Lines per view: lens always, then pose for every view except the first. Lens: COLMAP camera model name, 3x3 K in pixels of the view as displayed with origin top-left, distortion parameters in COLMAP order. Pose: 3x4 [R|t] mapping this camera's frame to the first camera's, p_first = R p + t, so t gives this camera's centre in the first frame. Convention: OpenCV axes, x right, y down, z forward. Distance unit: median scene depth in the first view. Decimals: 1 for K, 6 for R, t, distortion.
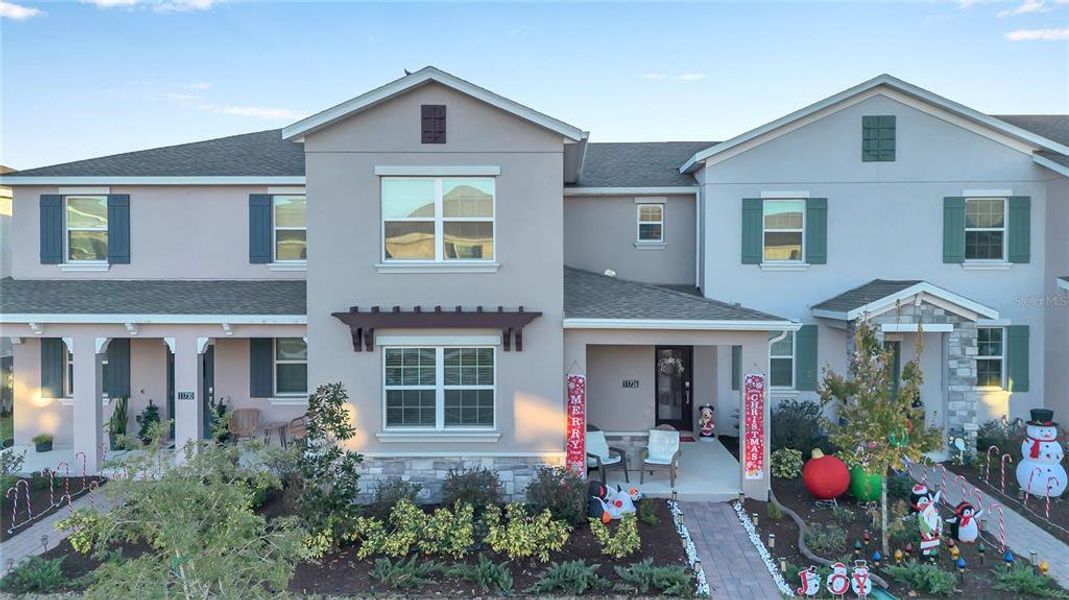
lens RADIAL K [[780.9, 0, 537.0], [0, 780.9, 295.4], [0, 0, 1]] dist [0.094414, -0.000347]
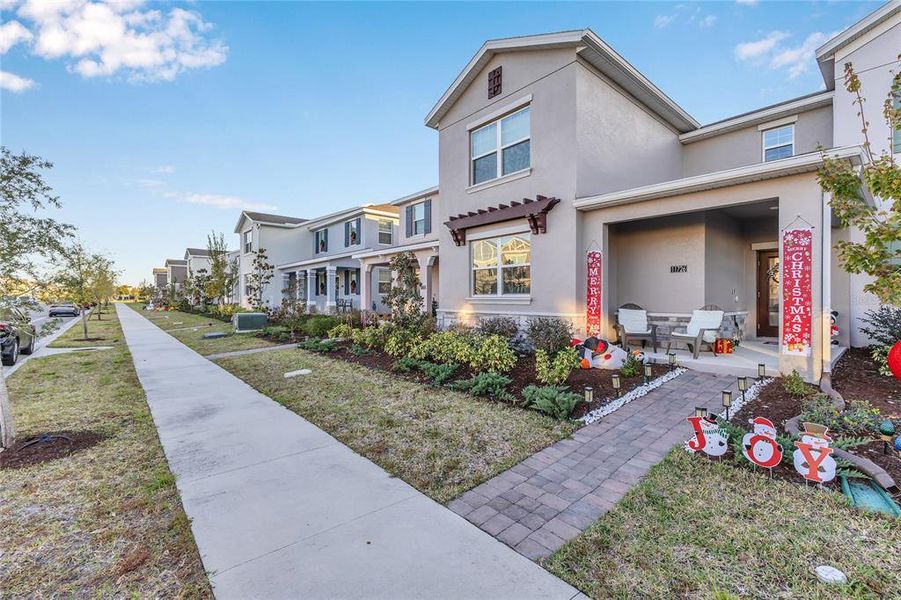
lens RADIAL K [[389.3, 0, 458.9], [0, 389.3, 297.9], [0, 0, 1]] dist [0.030323, -0.000078]
pose [[0.684809, -0.003106, -0.728716, 0.344436], [-0.023947, 0.999355, -0.026763, 0.196474], [0.728329, 0.035778, 0.684293, 0.467894]]
